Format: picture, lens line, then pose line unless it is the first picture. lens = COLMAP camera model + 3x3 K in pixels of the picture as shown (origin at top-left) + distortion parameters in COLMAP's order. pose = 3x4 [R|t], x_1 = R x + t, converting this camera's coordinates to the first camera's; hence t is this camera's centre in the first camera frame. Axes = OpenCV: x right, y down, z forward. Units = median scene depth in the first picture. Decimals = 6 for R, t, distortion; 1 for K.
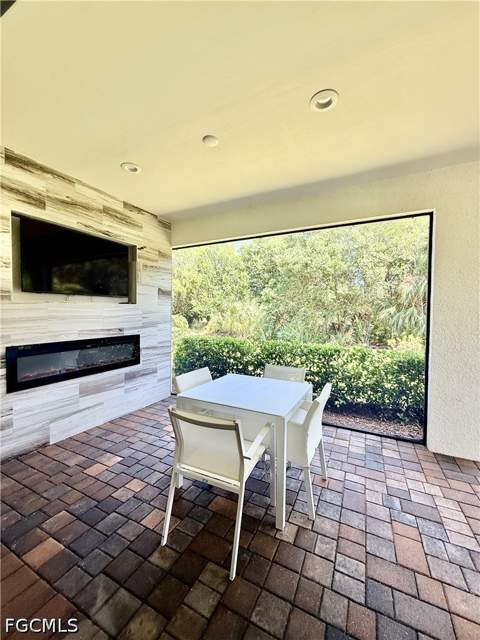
lens RADIAL K [[255.8, 0, 240.6], [0, 255.8, 318.5], [0, 0, 1]] dist [-0.001999, 0.000547]
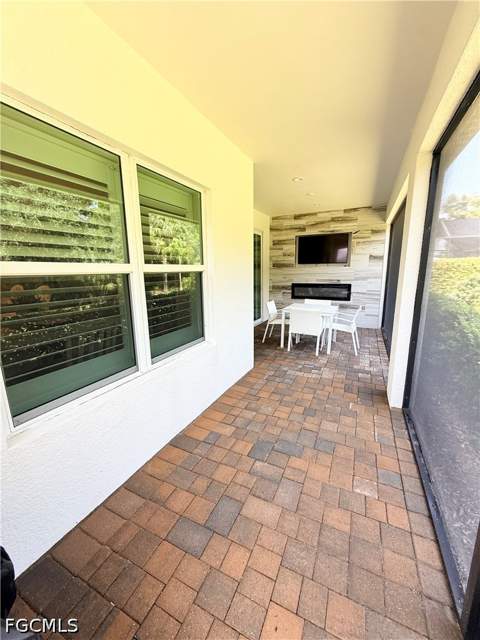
lens RADIAL K [[255.8, 0, 240.6], [0, 255.8, 318.5], [0, 0, 1]] dist [-0.001999, 0.000547]
pose [[0.014663, 0.181106, -0.983354, 1.565223], [-0.014413, 0.983396, 0.180899, -0.013044], [0.999789, 0.011521, 0.017030, 0.253057]]
